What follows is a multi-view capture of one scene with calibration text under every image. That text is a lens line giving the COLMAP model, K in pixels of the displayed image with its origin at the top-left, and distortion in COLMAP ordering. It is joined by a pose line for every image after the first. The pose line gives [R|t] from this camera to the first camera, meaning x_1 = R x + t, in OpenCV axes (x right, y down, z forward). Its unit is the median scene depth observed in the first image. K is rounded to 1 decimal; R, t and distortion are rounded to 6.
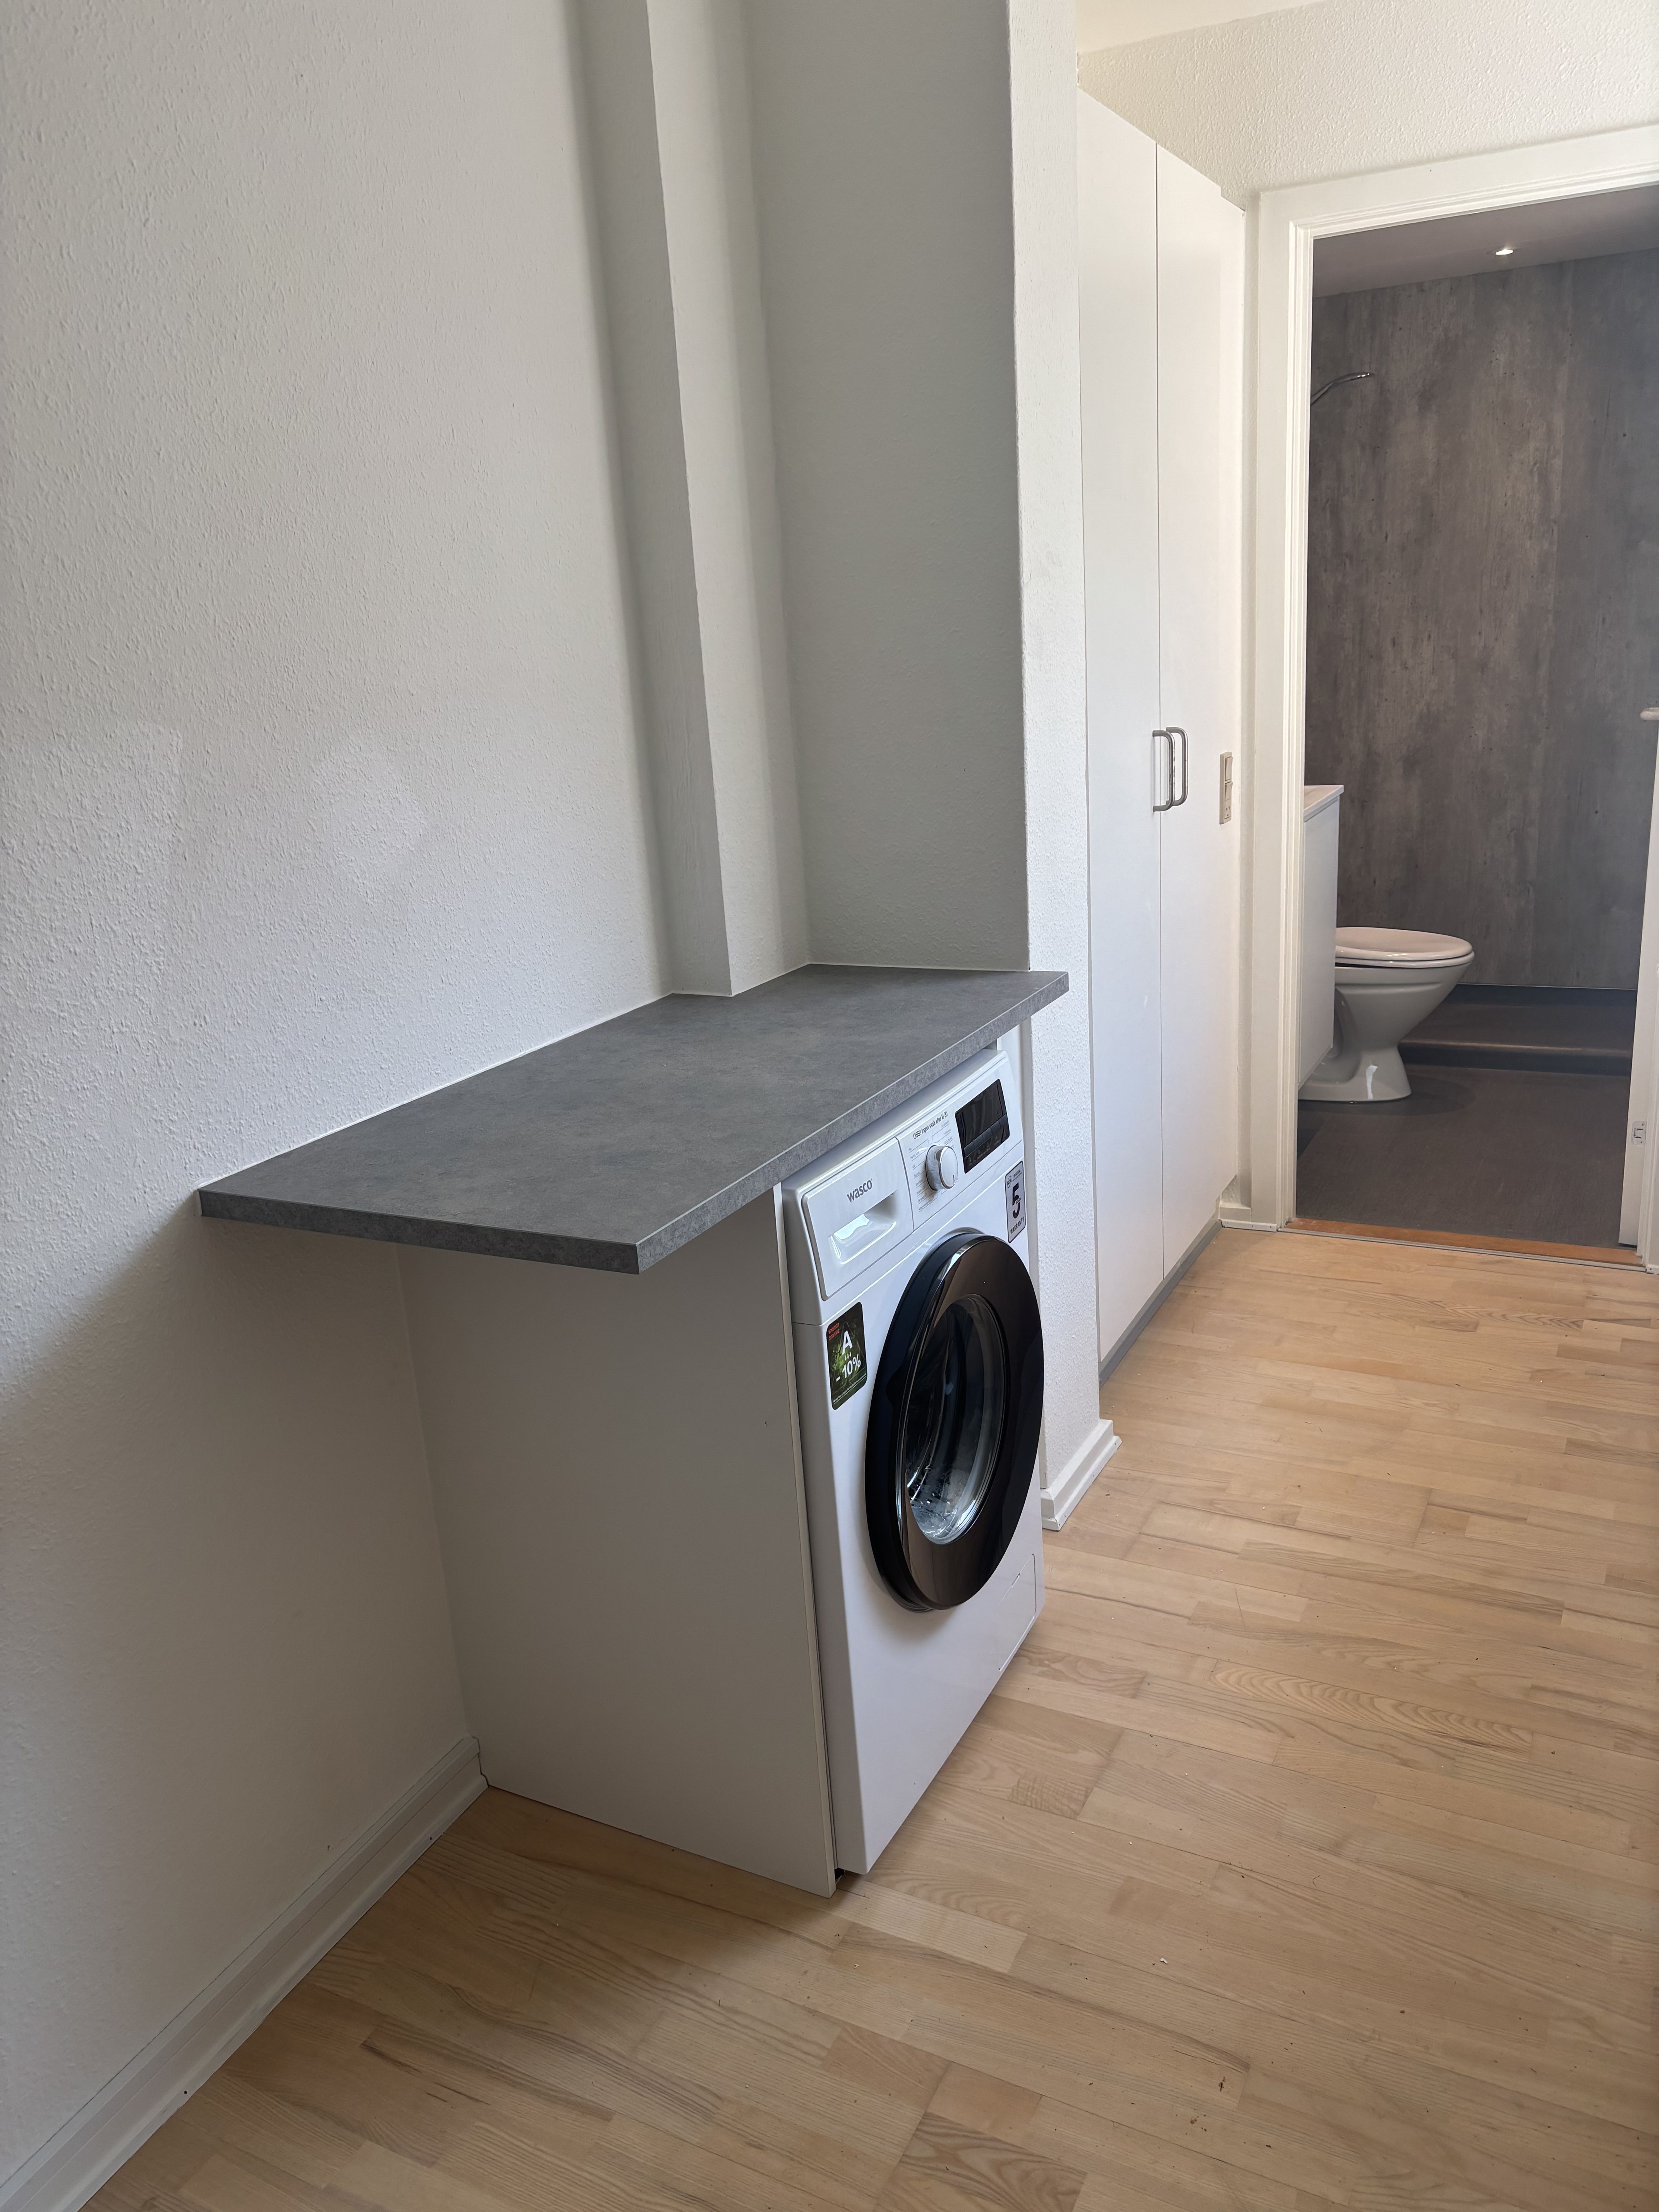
lens RADIAL K [[1673.4, 0, 827.9], [0, 1673.4, 1139.6], [0, 0, 1]] dist [0.022465, -0.009805]
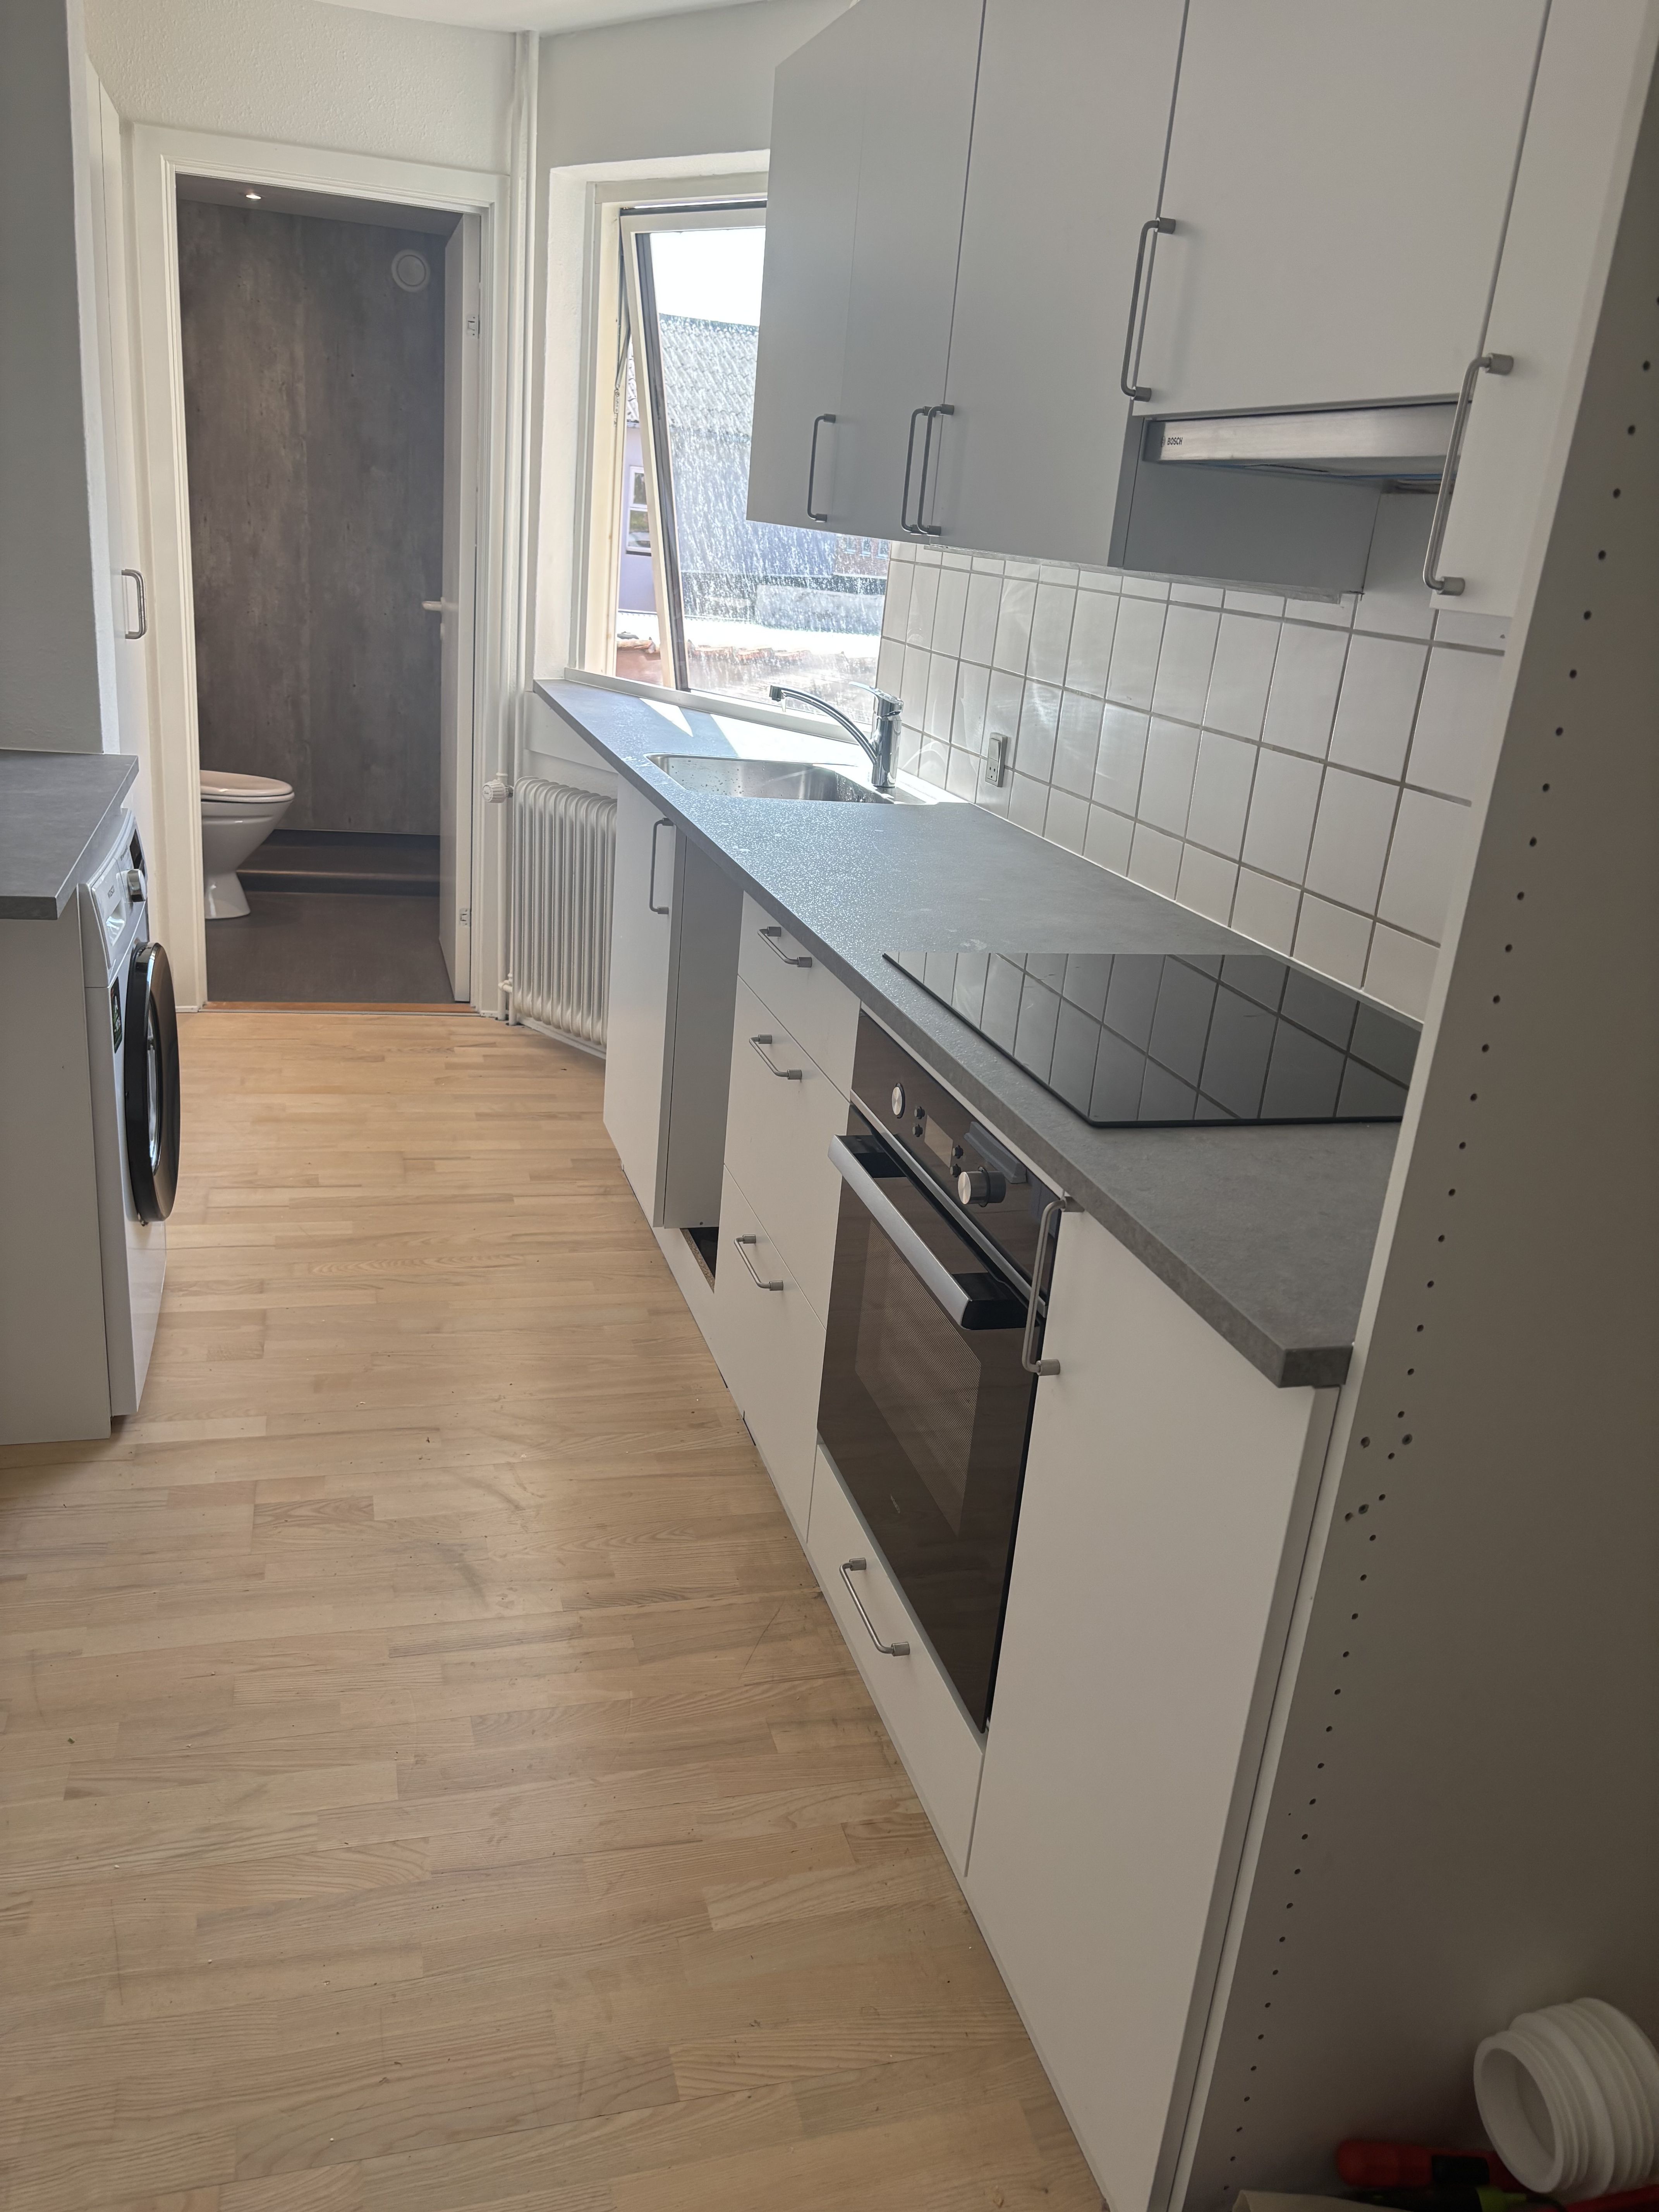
lens RADIAL K [[1673.4, 0, 823.6], [0, 1673.4, 1136.2], [0, 0, 1]] dist [0.022465, -0.009805]
pose [[0.718670, -0.109639, 0.686653, -0.359133], [0.069807, 0.993878, 0.085632, 0.104595], [-0.691838, -0.013608, 0.721925, -0.261562]]
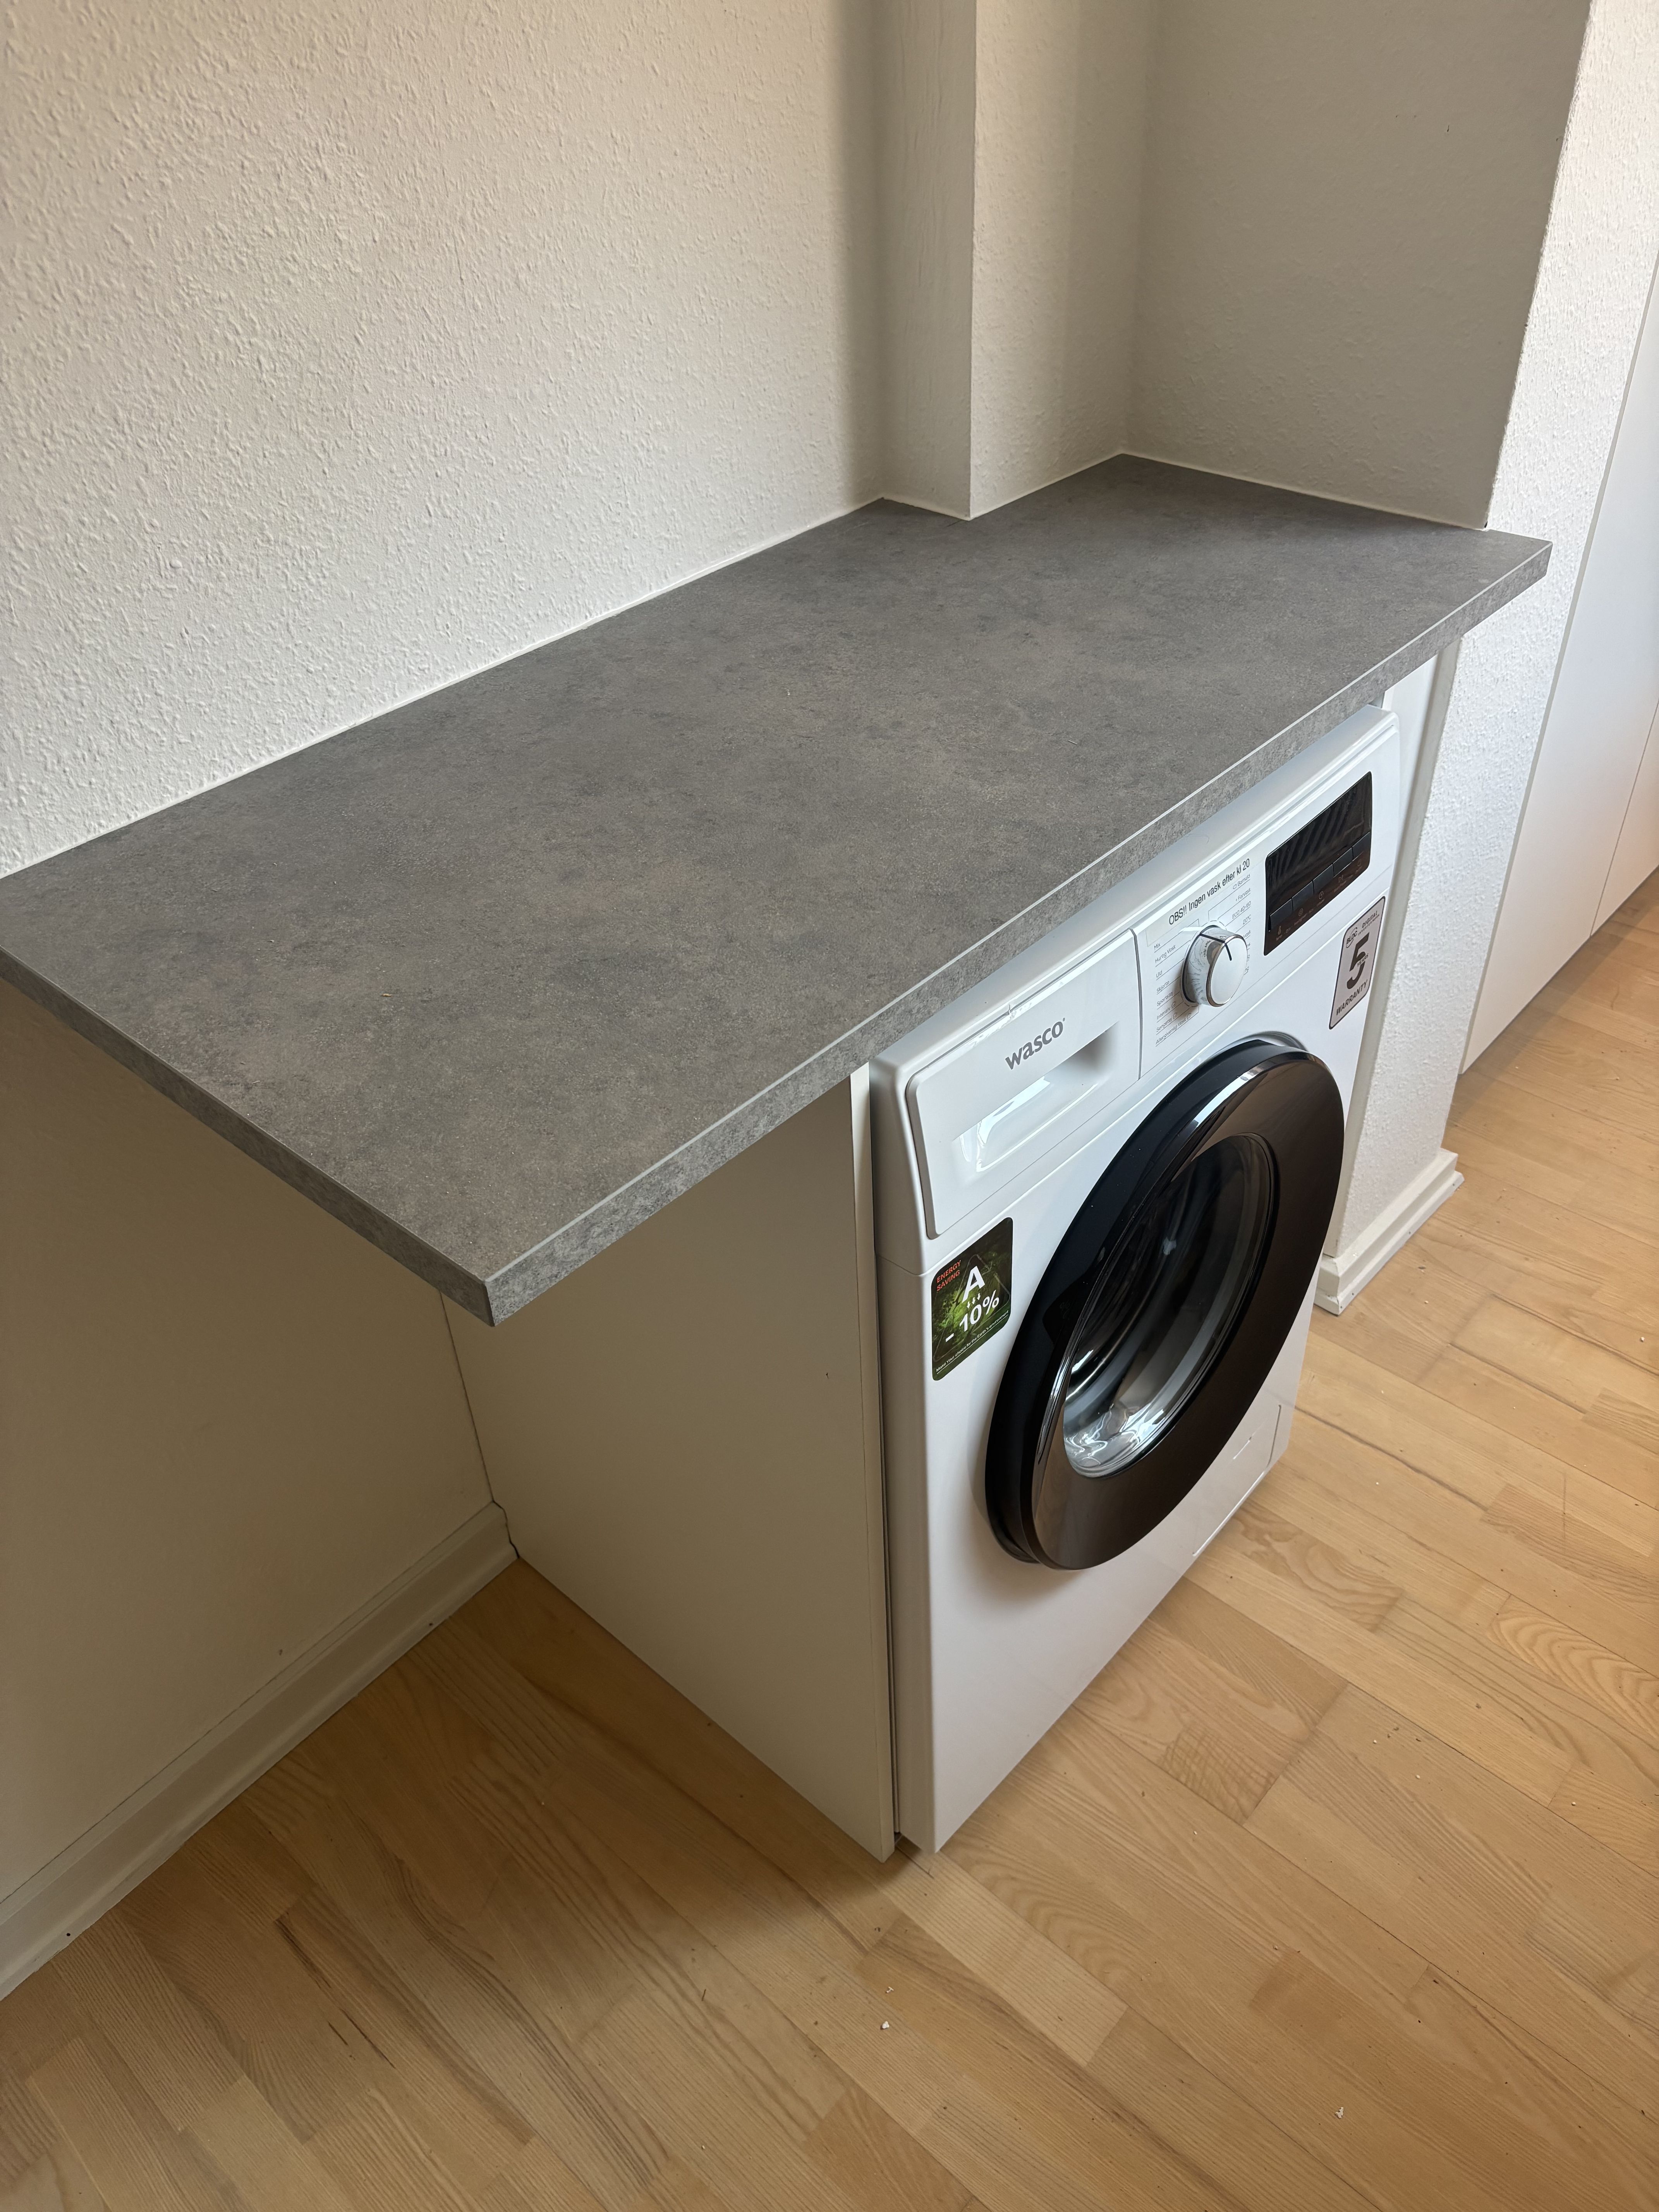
lens RADIAL K [[1673.4, 0, 830.1], [0, 1673.4, 1132.0], [0, 0, 1]] dist [0.022465, -0.009805]
pose [[0.967389, 0.180323, -0.177884, 0.039826], [-0.098588, 0.914950, 0.391340, -0.107353], [0.233323, -0.361041, 0.902890, 0.322132]]
